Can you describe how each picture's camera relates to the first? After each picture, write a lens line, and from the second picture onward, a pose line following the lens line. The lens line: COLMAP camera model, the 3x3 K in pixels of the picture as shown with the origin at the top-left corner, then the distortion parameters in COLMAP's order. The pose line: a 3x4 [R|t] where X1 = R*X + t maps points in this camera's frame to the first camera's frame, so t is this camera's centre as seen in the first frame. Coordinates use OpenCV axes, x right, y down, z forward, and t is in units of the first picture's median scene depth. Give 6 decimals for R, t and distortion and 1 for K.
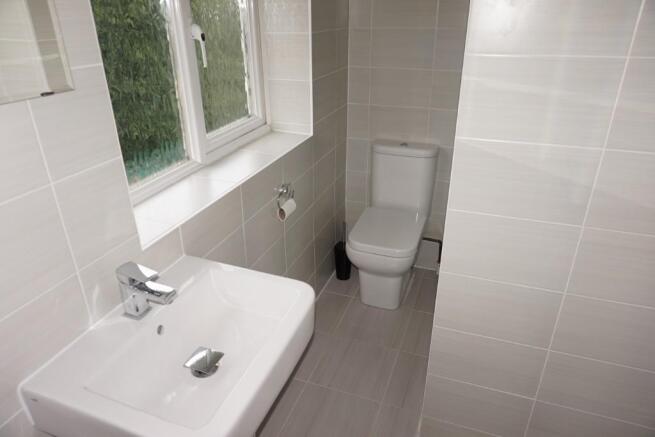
lens RADIAL K [[454.6, 0, 327.5], [0, 454.6, 218.5], [0, 0, 1]] dist [-0.002093, -0.000345]
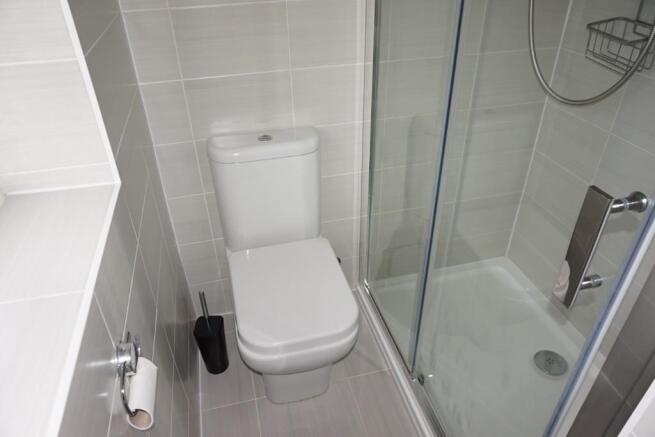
lens RADIAL K [[443.8, 0, 327.5], [0, 443.8, 218.5], [0, 0, 1]] dist [0.000567, 0.000396]
pose [[0.826737, -0.322902, 0.460696, -0.065447], [0.258503, 0.945353, 0.198706, -0.157181], [-0.499682, -0.045186, 0.865029, 0.453570]]
